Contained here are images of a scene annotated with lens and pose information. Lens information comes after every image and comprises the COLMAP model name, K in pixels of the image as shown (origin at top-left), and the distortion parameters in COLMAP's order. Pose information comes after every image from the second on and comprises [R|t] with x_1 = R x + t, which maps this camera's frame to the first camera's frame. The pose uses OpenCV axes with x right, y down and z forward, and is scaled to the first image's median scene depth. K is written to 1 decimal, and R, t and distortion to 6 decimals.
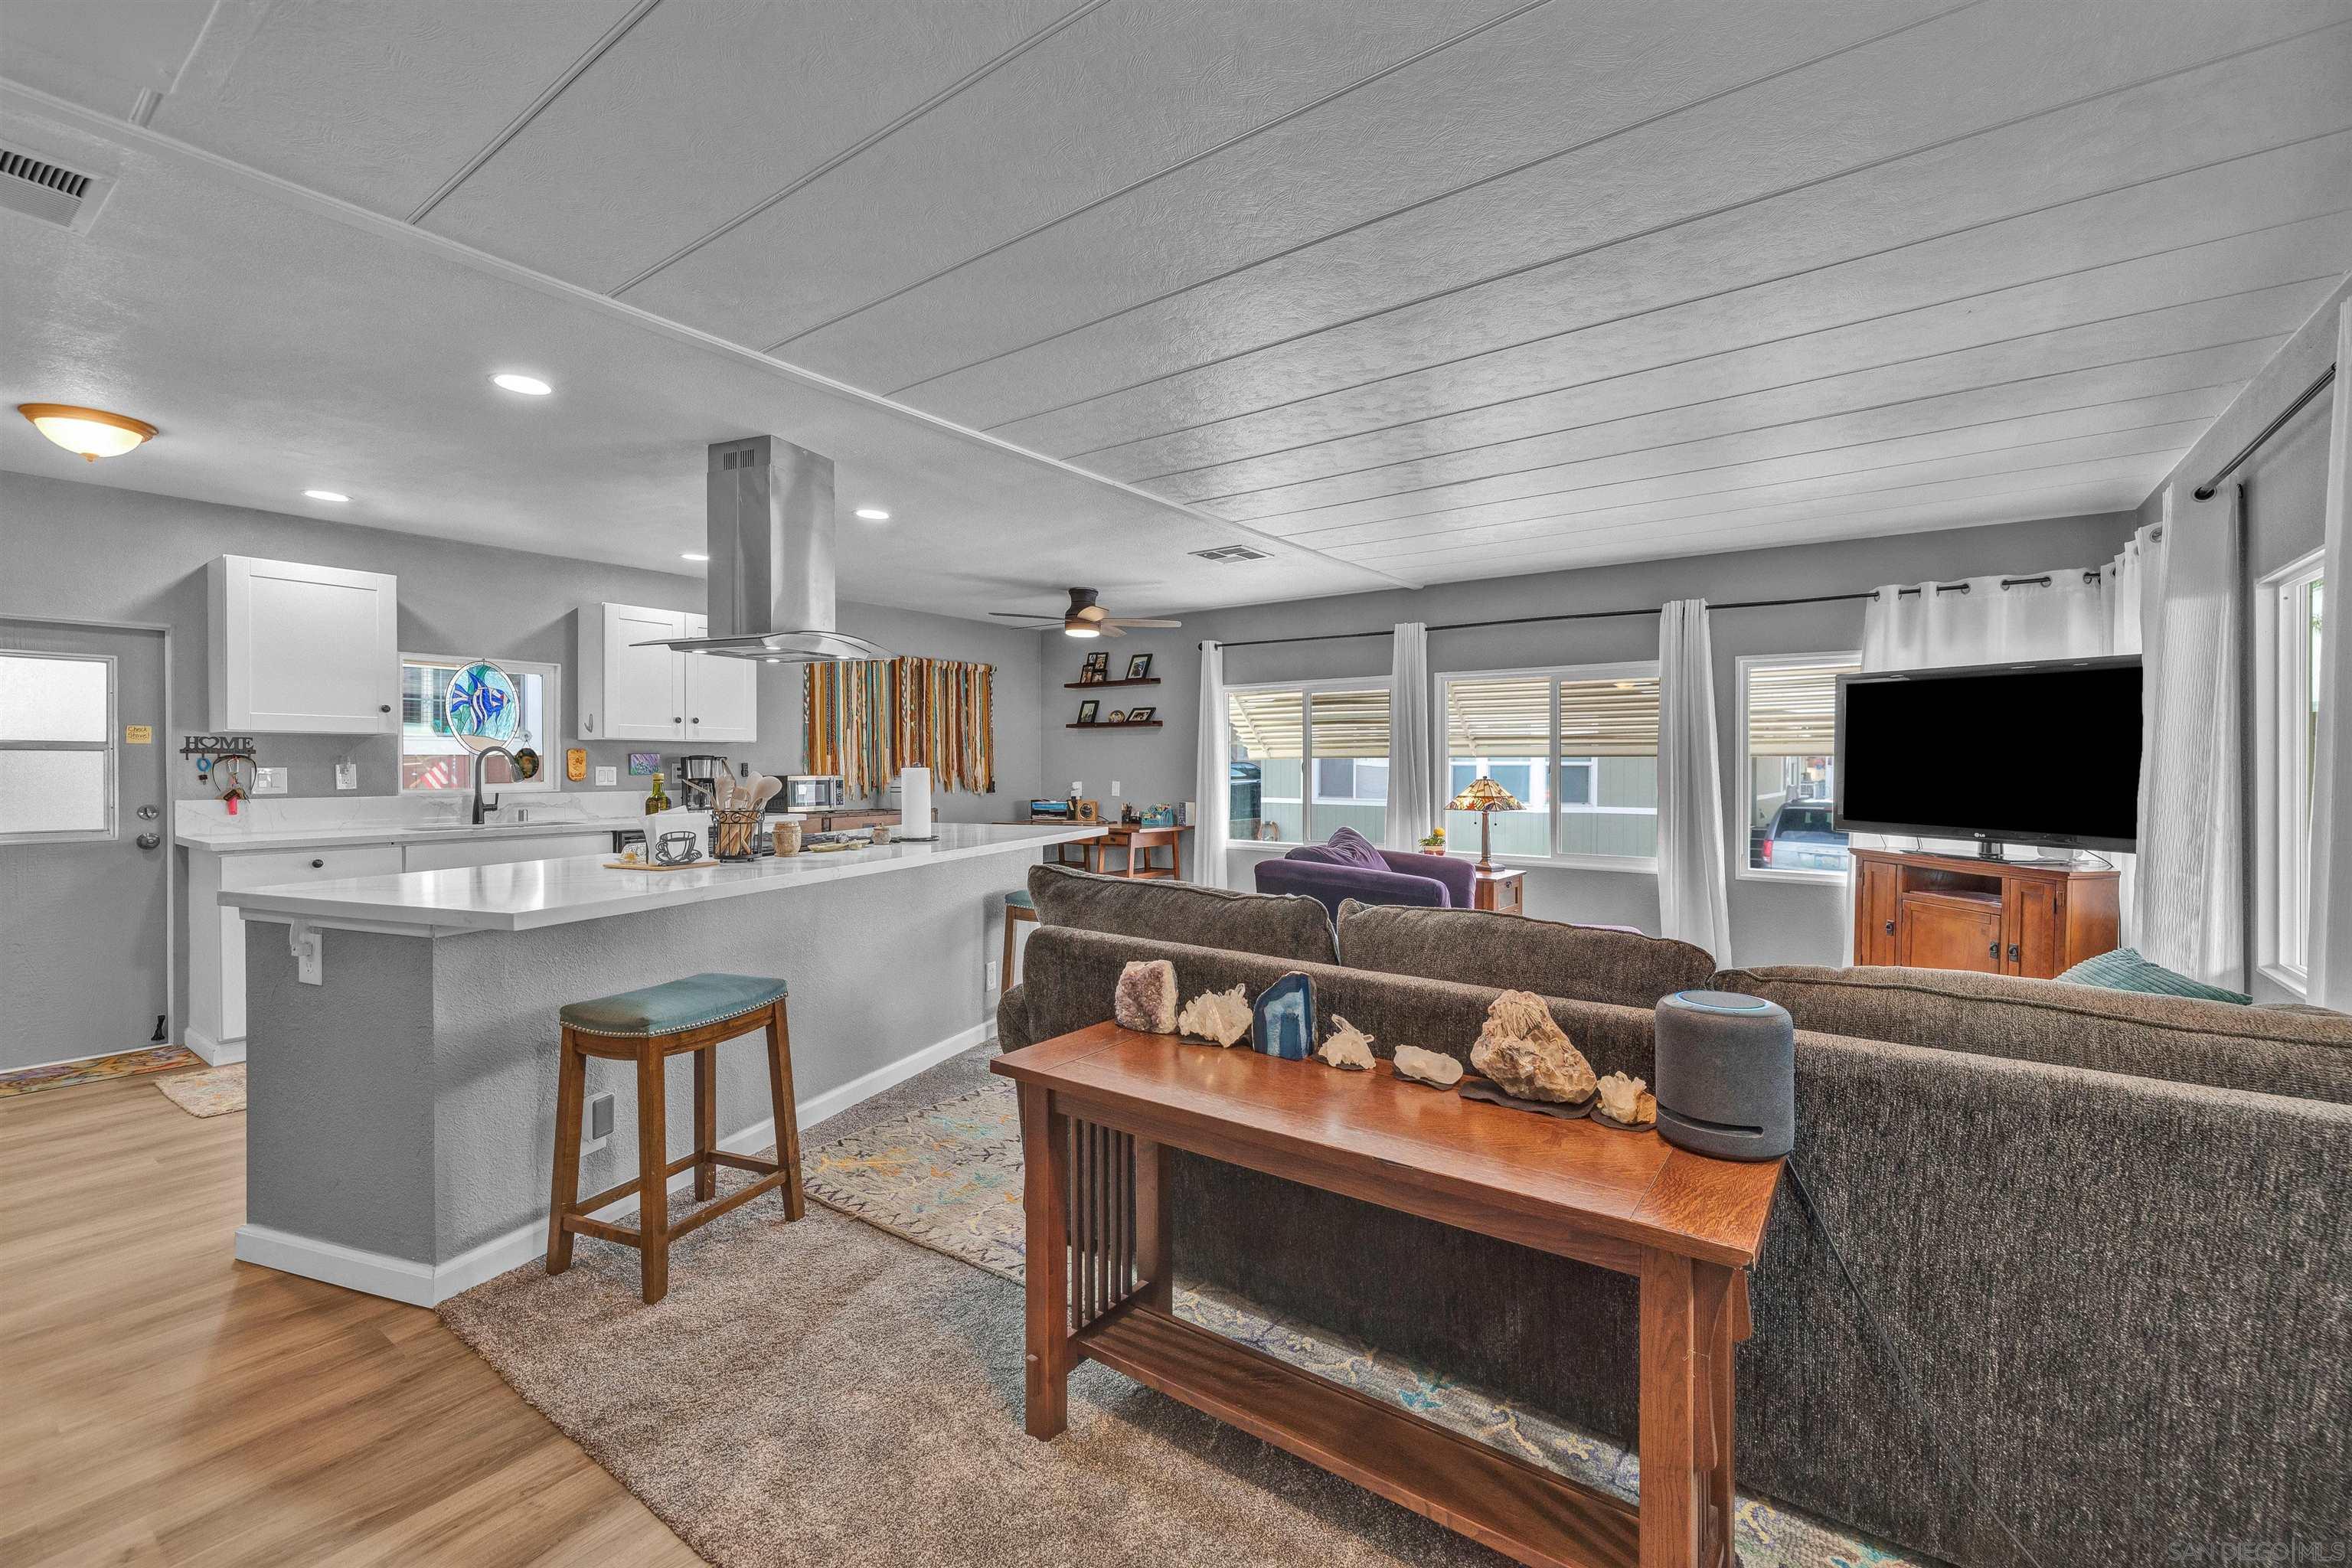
lens RADIAL K [[999.6, 0, 1186.9], [0, 999.6, 767.7], [0, 0, 1]] dist [0.003271, -0.001133]
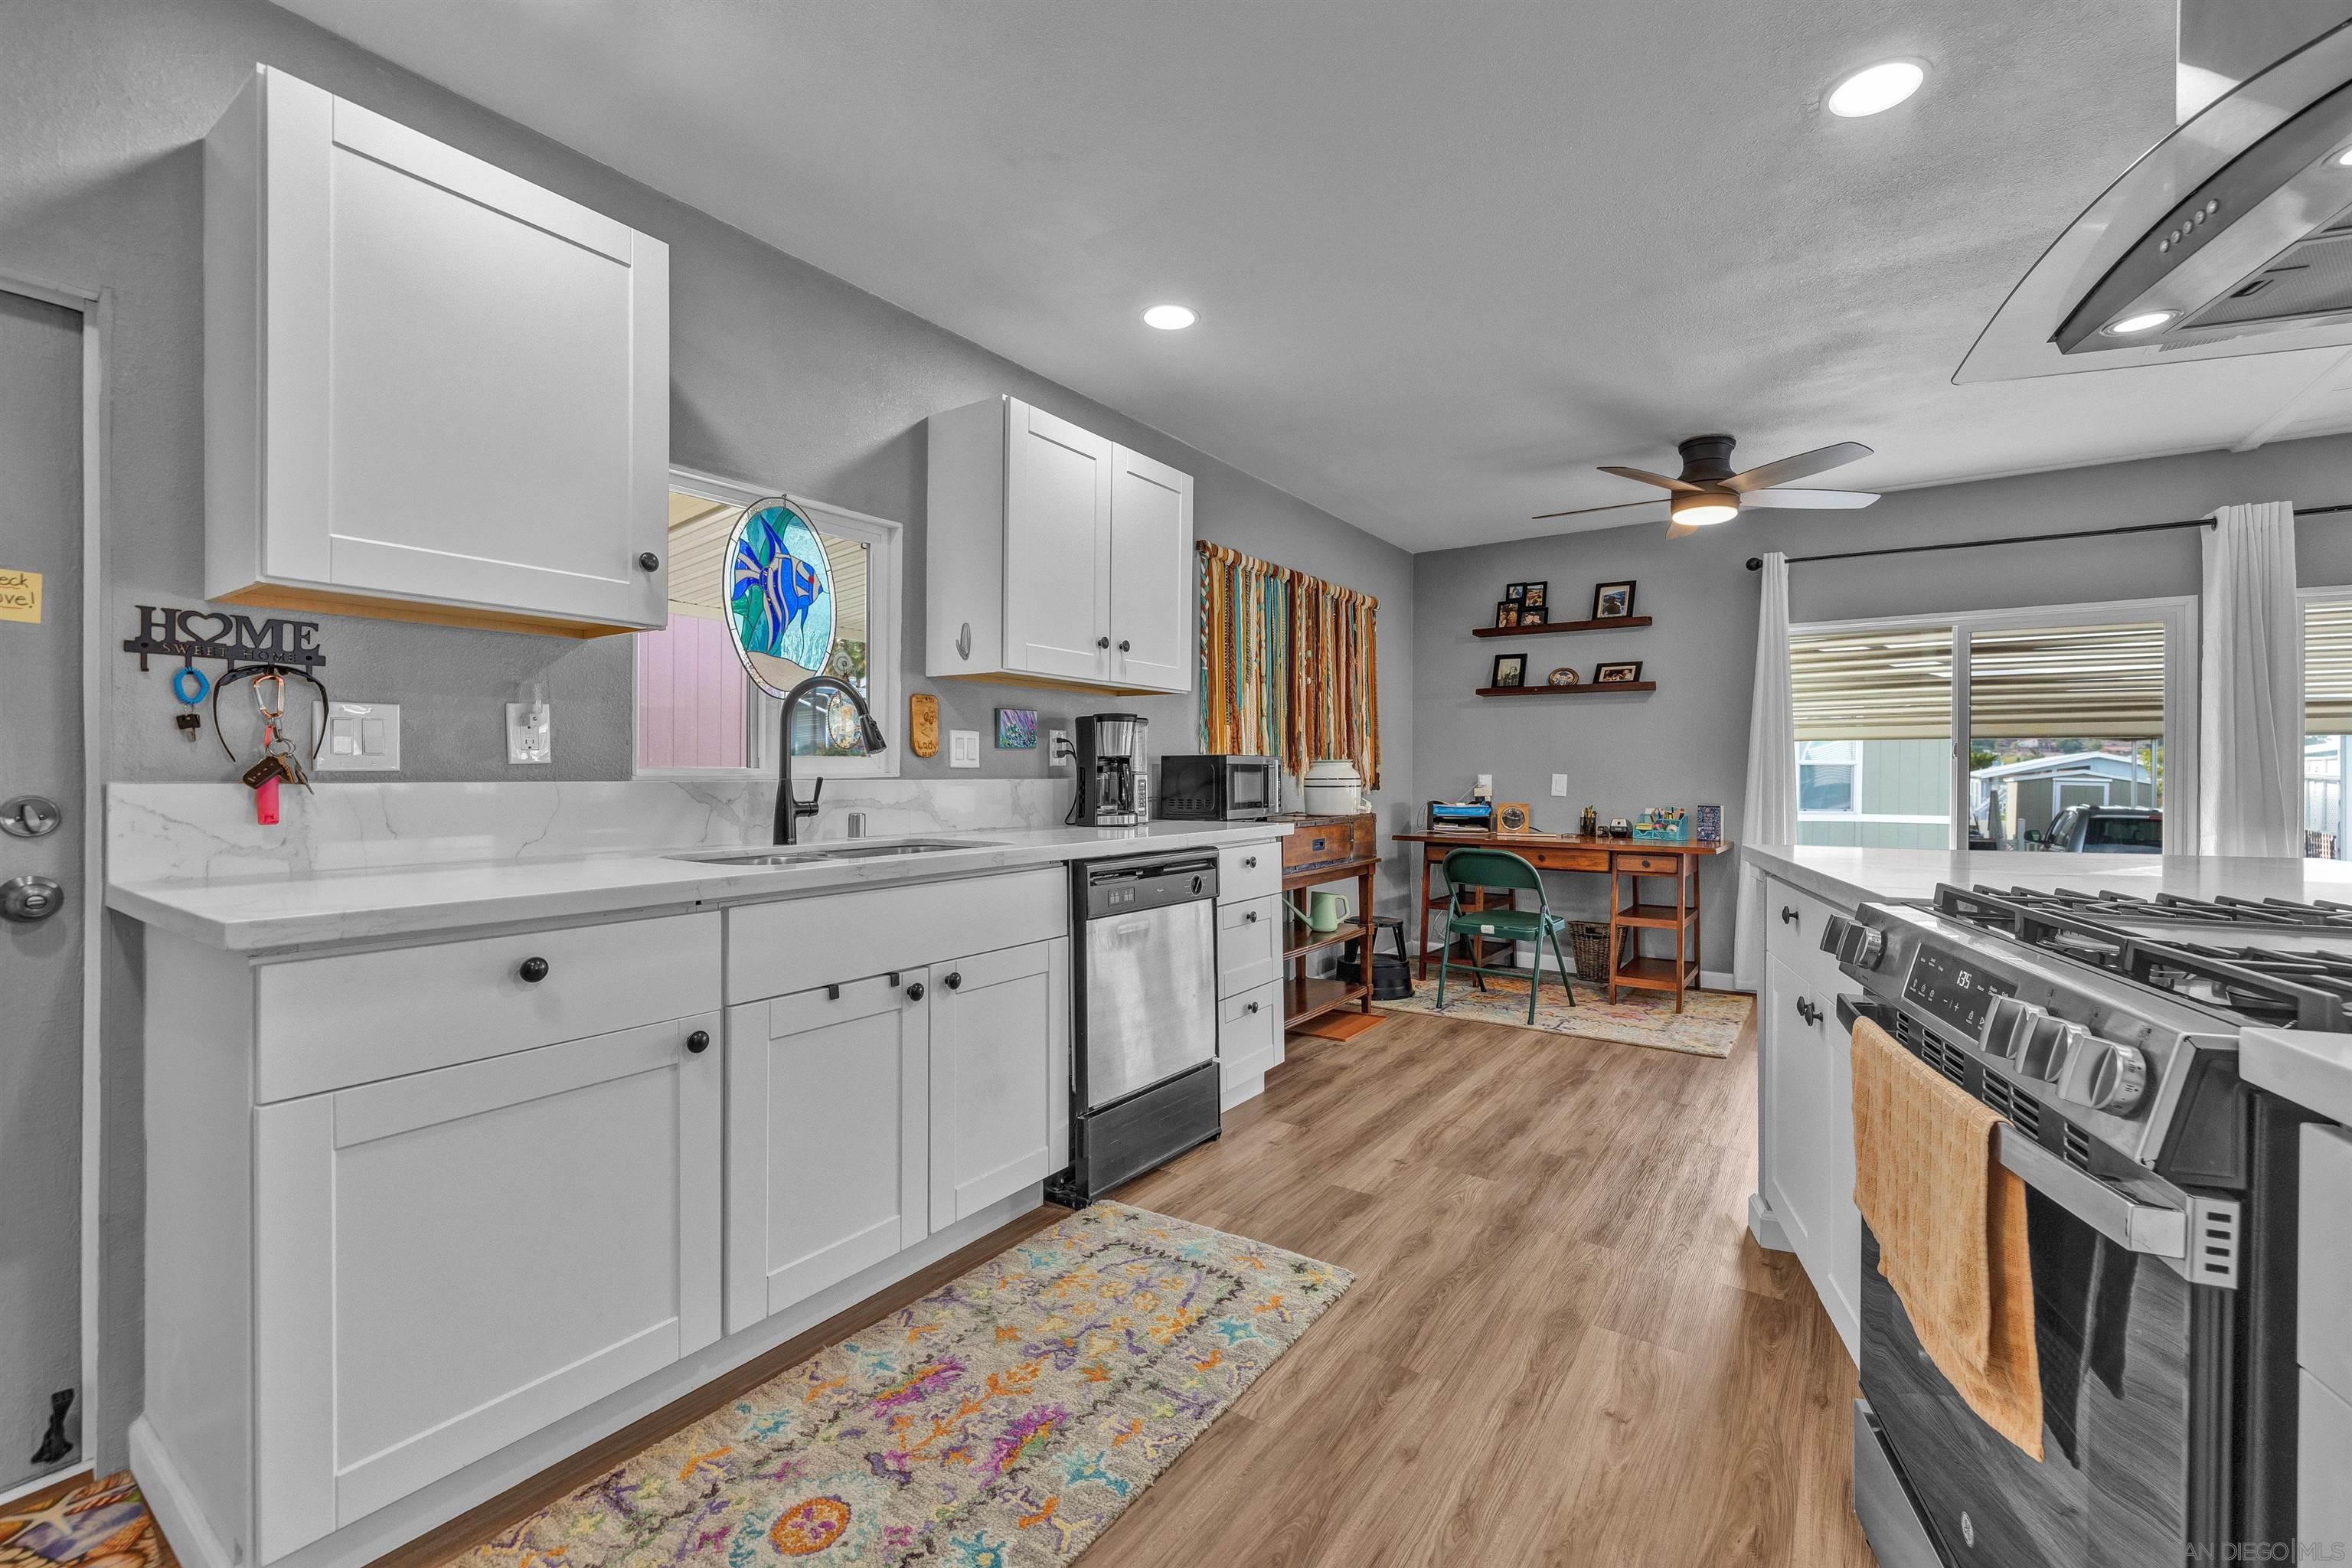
lens RADIAL K [[999.6, 0, 1182.3], [0, 999.6, 770.9], [0, 0, 1]] dist [0.003271, -0.001133]
pose [[0.999660, 0.005169, 0.025541, -0.531558], [-0.005104, 0.999984, -0.002611, 0.022442], [-0.025554, 0.002480, 0.999670, 0.528891]]
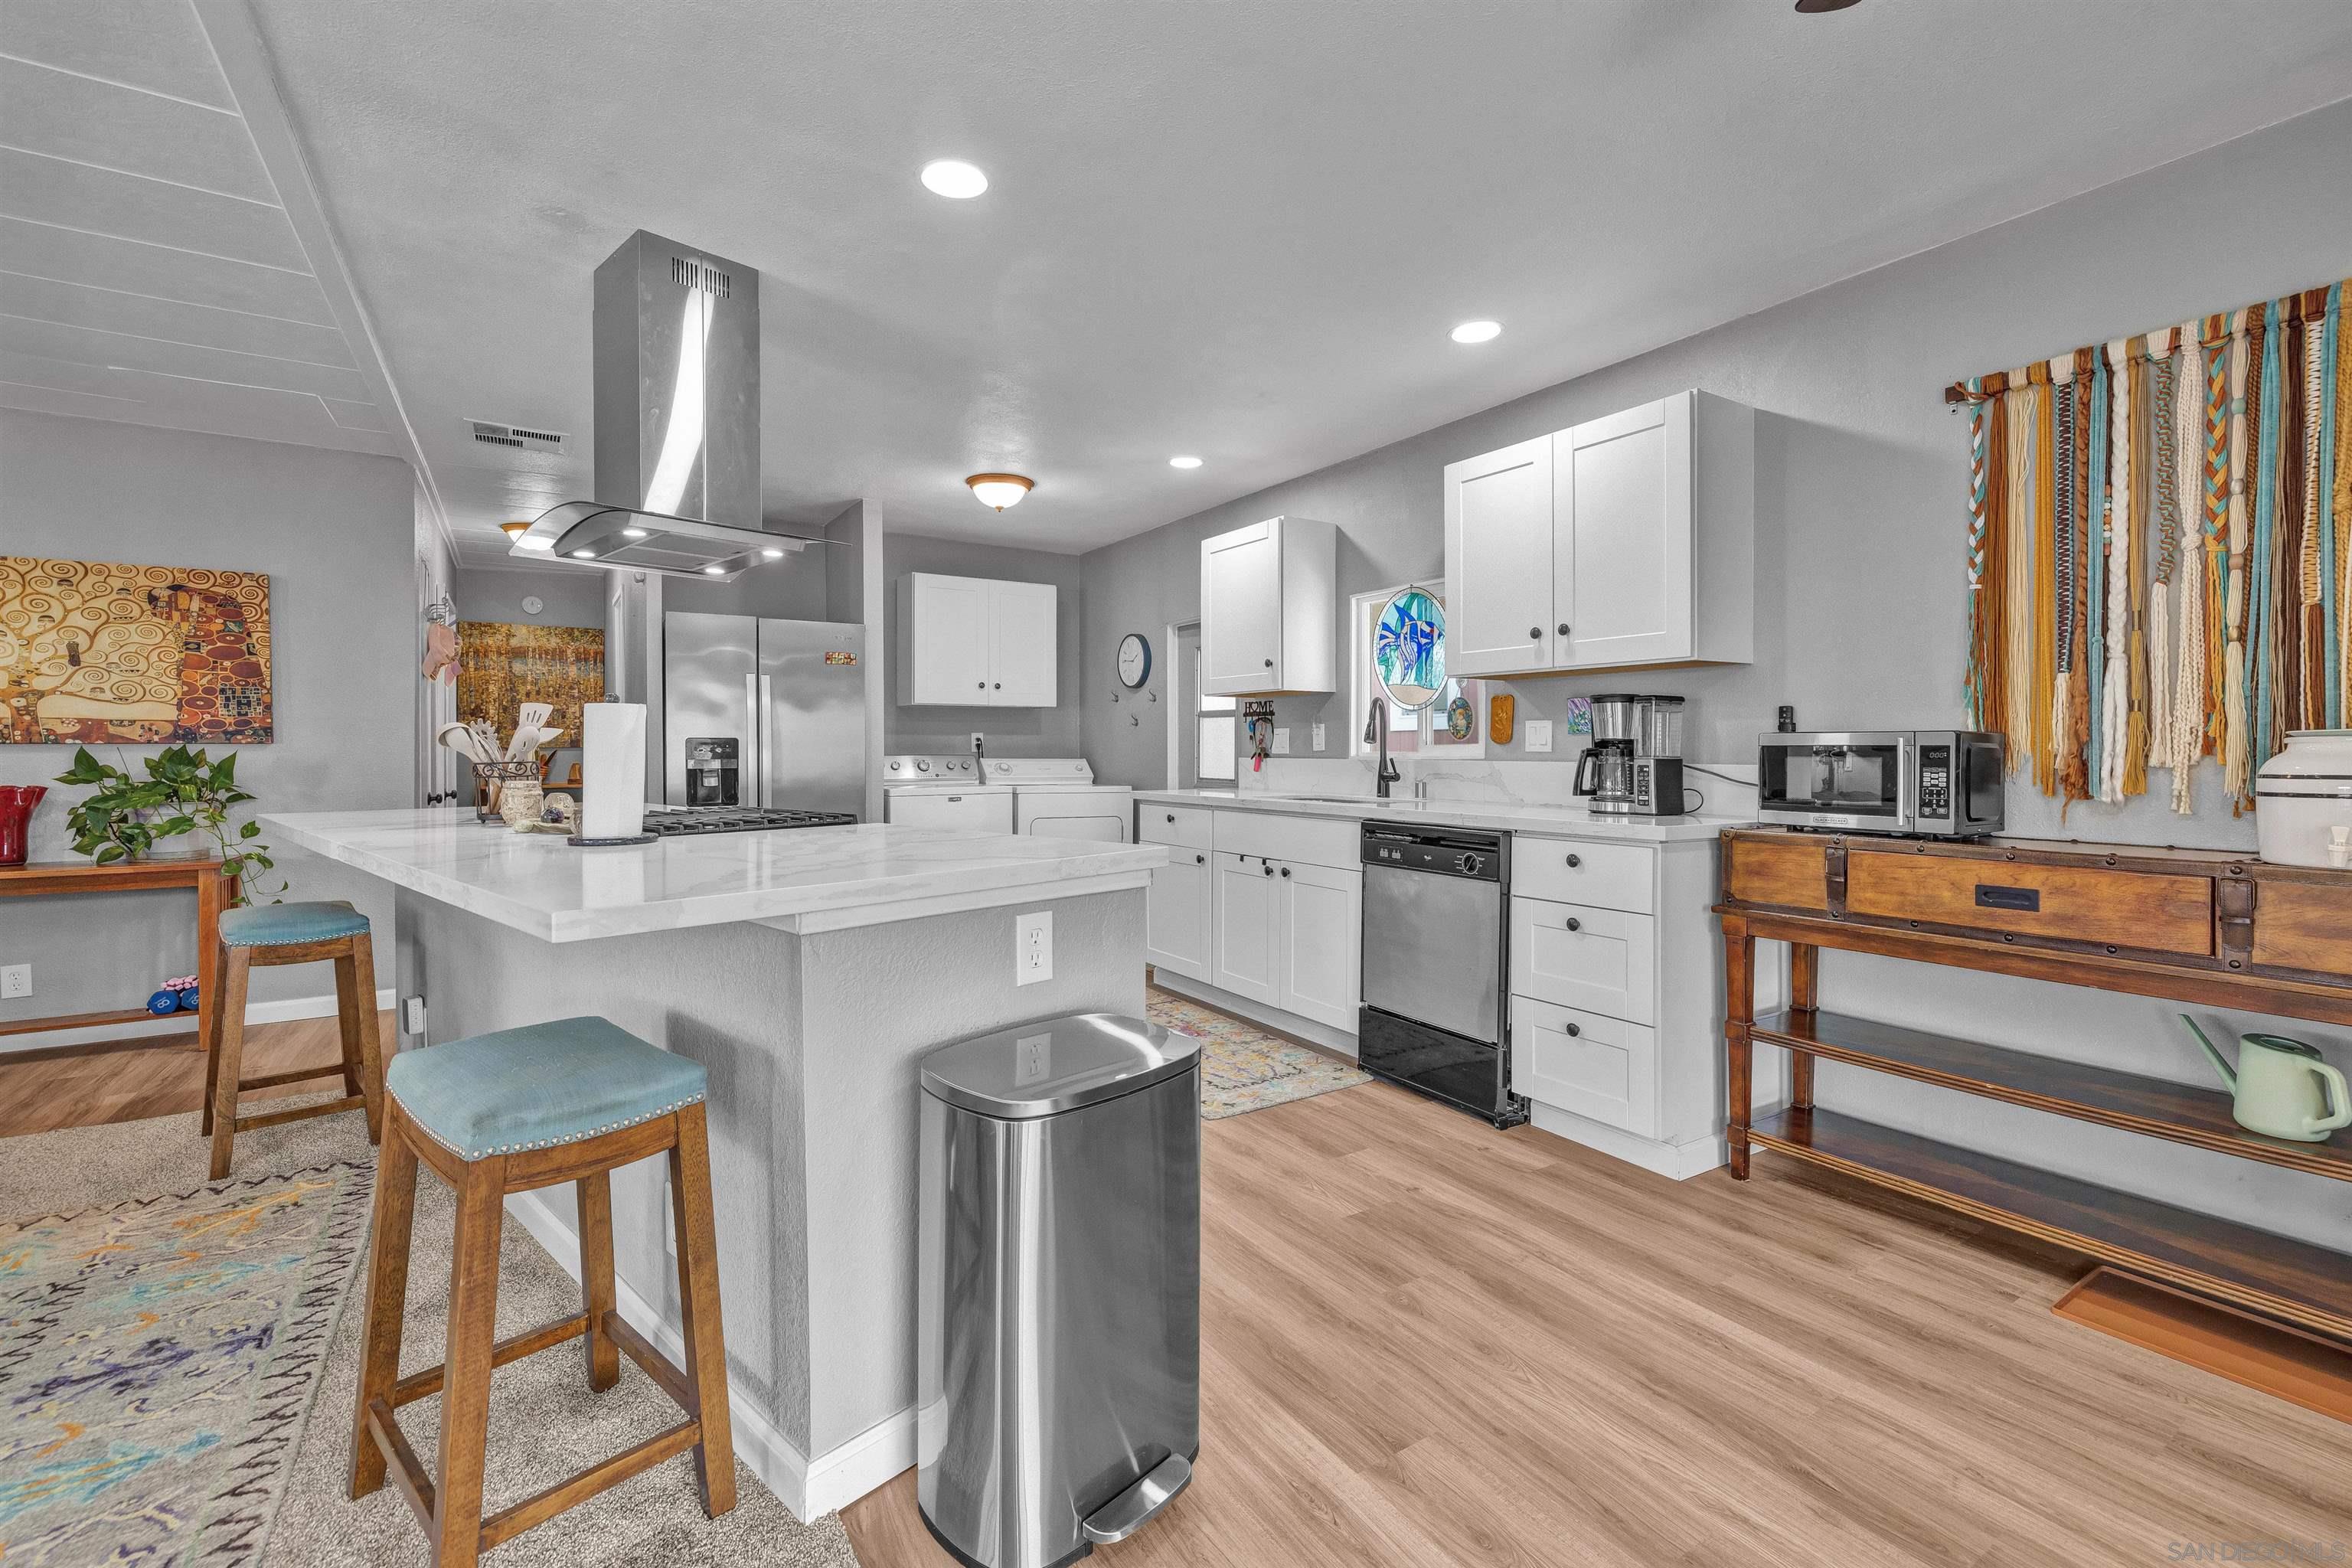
lens RADIAL K [[999.6, 0, 1170.1], [0, 999.6, 751.2], [0, 0, 1]] dist [0.003271, -0.001133]
pose [[-0.371583, 0.002869, -0.928395, 0.082764], [-0.002225, 0.999990, 0.003981, 0.017132], [0.928397, 0.003544, -0.371573, 1.124822]]
